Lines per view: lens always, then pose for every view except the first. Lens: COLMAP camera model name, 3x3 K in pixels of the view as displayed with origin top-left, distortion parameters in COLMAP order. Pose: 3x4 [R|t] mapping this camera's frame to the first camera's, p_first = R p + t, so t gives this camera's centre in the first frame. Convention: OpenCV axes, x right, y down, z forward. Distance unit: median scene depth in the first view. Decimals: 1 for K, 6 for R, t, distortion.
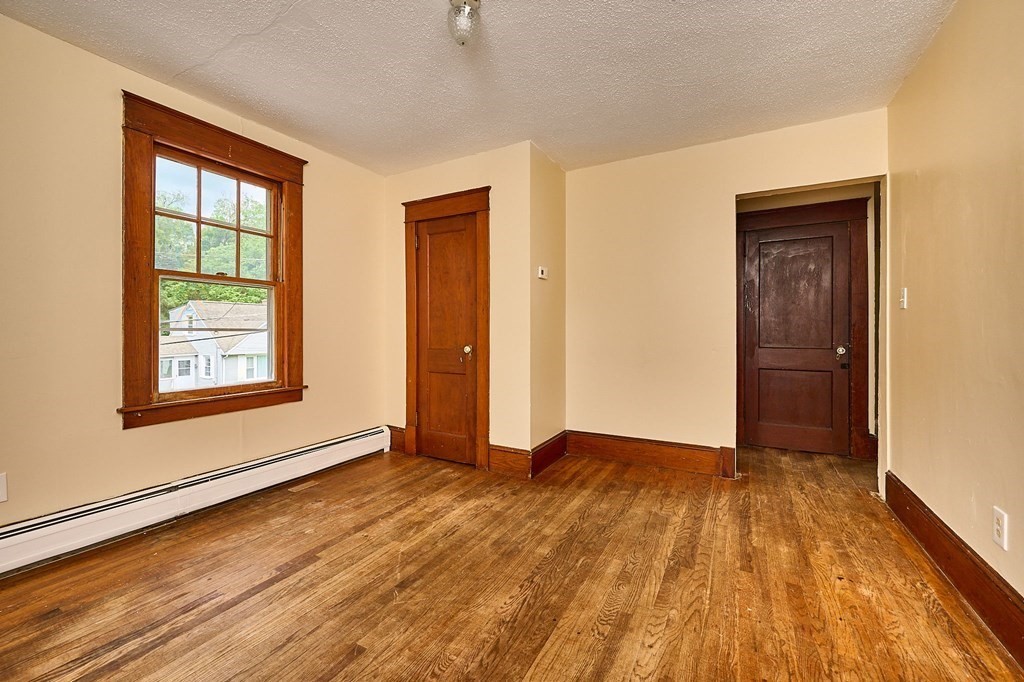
lens RADIAL K [[414.3, 0, 517.1], [0, 414.3, 339.3], [0, 0, 1]] dist [0.000415, 0.000116]
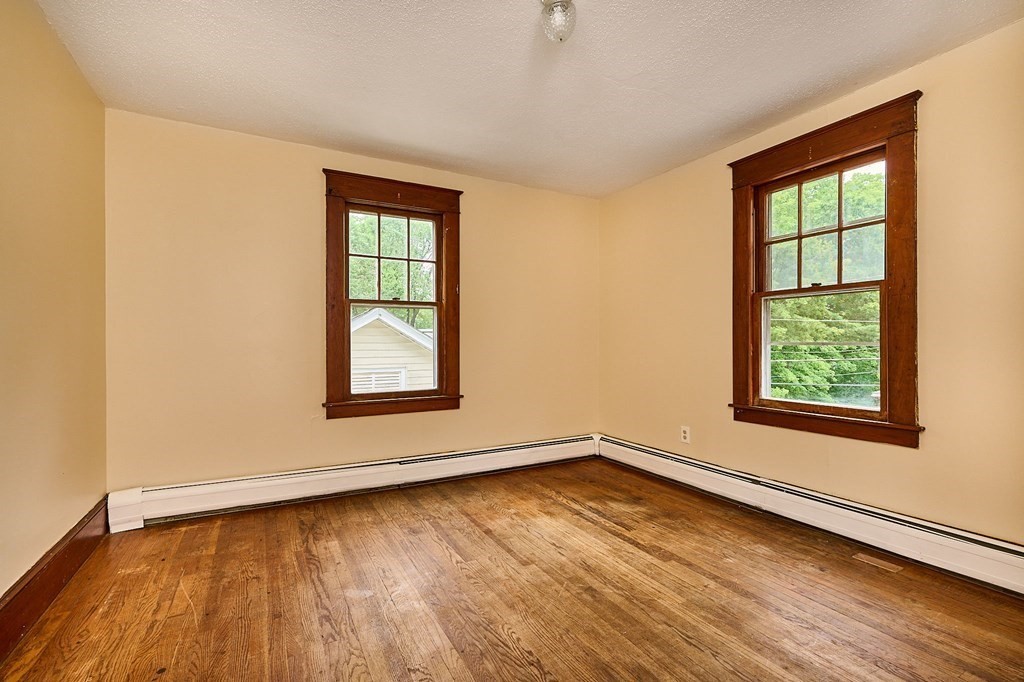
lens RADIAL K [[460.5, 0, 512.0], [0, 460.5, 355.3], [0, 0, 1]] dist [0.000072, 0.000071]
pose [[-0.540175, 0.019661, -0.841323, 0.660586], [-0.016428, 0.999290, 0.033900, -0.025798], [0.841392, 0.032133, -0.539469, 1.203782]]
